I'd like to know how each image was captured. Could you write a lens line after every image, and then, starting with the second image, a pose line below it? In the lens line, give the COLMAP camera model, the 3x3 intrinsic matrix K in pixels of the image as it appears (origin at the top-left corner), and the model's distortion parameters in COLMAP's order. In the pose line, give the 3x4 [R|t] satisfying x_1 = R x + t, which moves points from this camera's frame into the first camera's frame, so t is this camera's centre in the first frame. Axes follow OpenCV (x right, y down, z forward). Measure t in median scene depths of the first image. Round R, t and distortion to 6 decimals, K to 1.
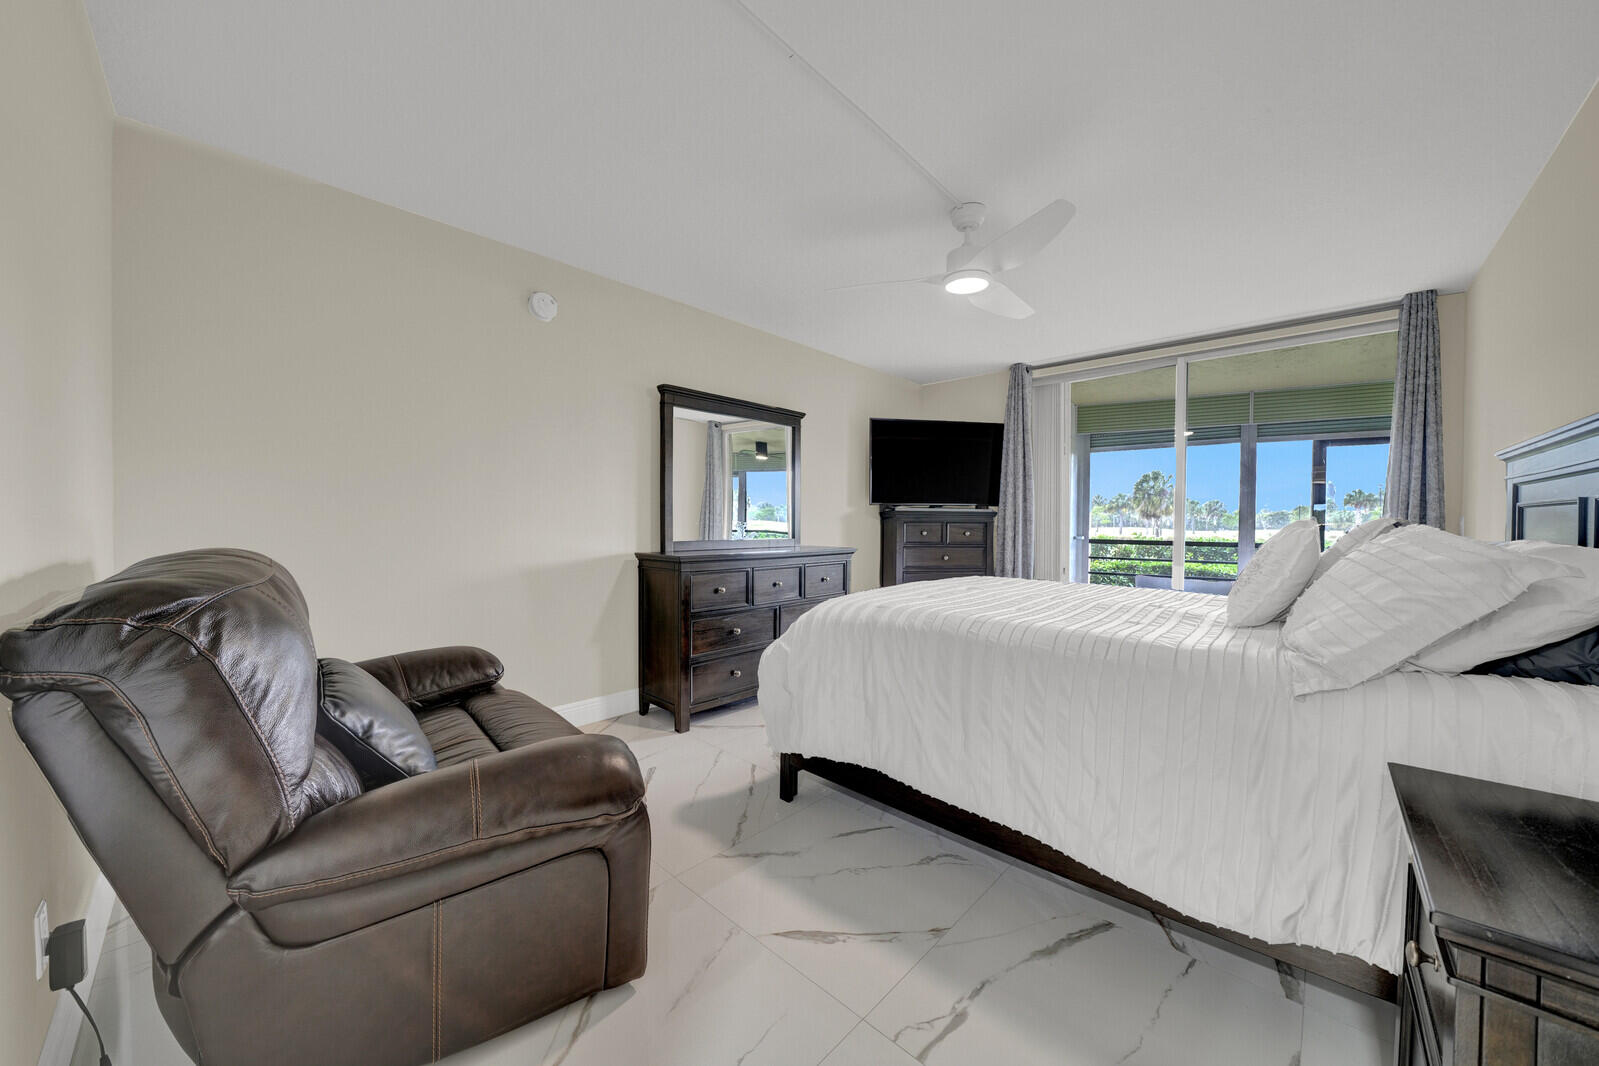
lens RADIAL K [[557.7, 0, 806.5], [0, 557.7, 528.2], [0, 0, 1]] dist [-0.023077, 0.000696]
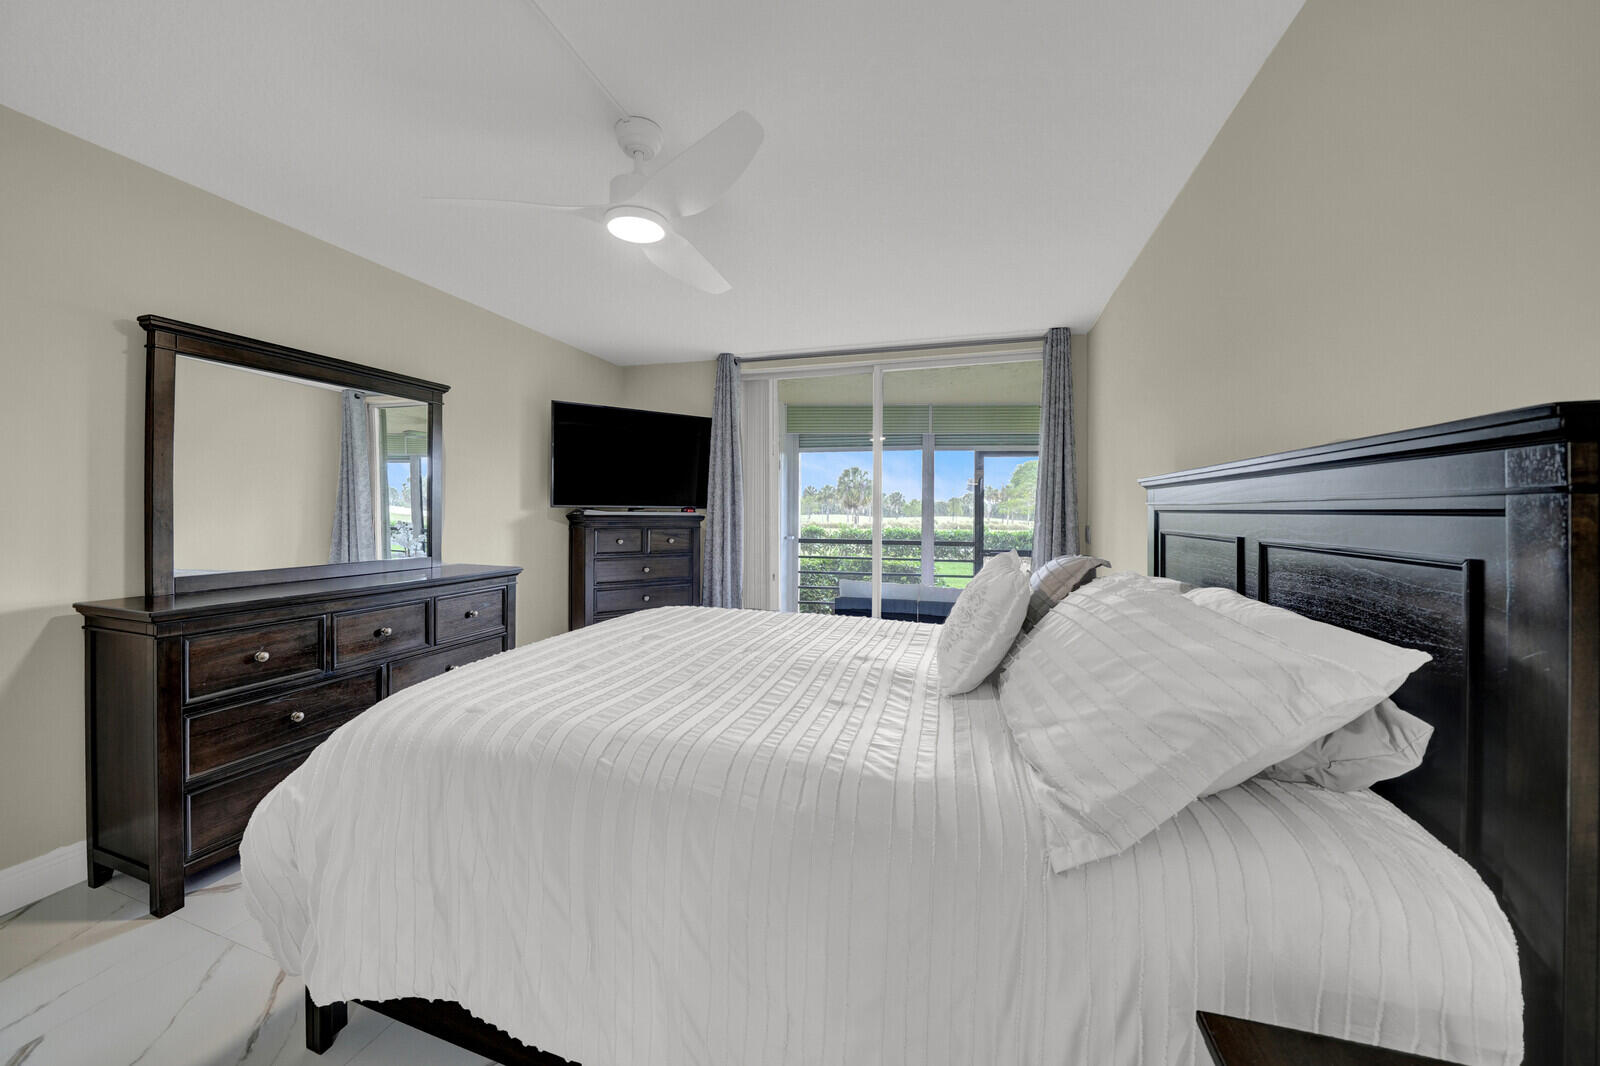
lens RADIAL K [[558.0, 0, 797.8], [0, 558.0, 510.1], [0, 0, 1]] dist [-0.023077, 0.000696]
pose [[0.895032, -0.001566, 0.445998, 0.114245], [0.006633, 0.999930, -0.009799, -0.043002], [-0.445952, 0.011729, 0.894980, 0.190132]]
